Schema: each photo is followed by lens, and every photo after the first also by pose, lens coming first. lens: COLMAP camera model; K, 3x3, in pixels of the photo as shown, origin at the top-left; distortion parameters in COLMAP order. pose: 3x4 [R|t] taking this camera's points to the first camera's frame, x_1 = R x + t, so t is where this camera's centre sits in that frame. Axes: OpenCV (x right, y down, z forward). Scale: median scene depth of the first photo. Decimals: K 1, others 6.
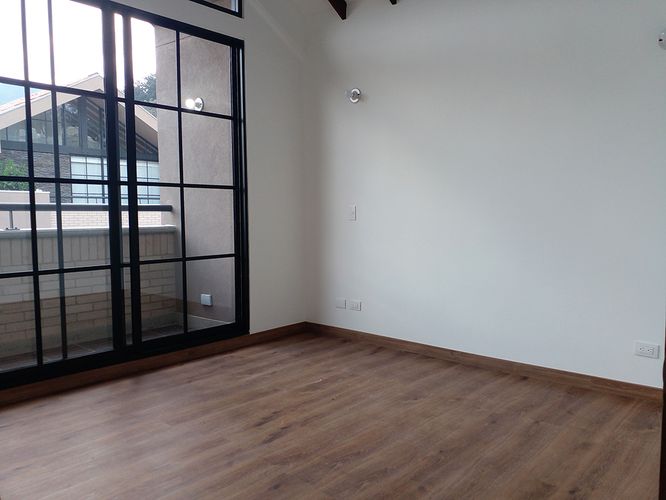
lens RADIAL K [[534.4, 0, 333.2], [0, 534.4, 243.8], [0, 0, 1]] dist [0.083391, -0.131168]
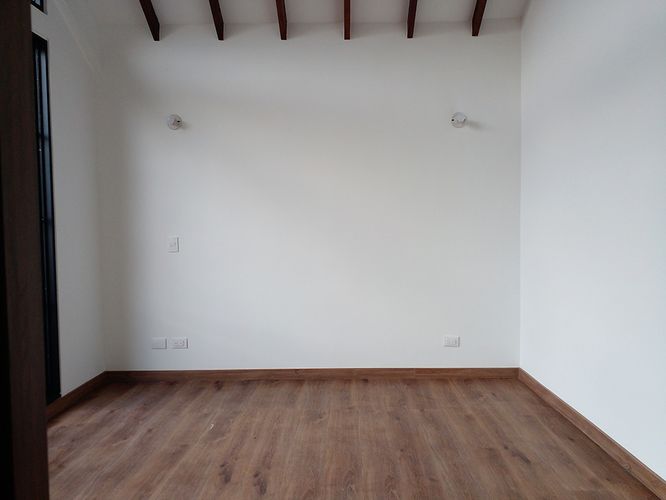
lens RADIAL K [[534.4, 0, 347.2], [0, 534.4, 243.0], [0, 0, 1]] dist [0.083391, -0.131168]
pose [[0.767356, -0.026776, 0.640663, -0.461339], [0.050685, 0.998534, -0.018975, -0.036466], [-0.639216, 0.047033, 0.767588, 0.110575]]
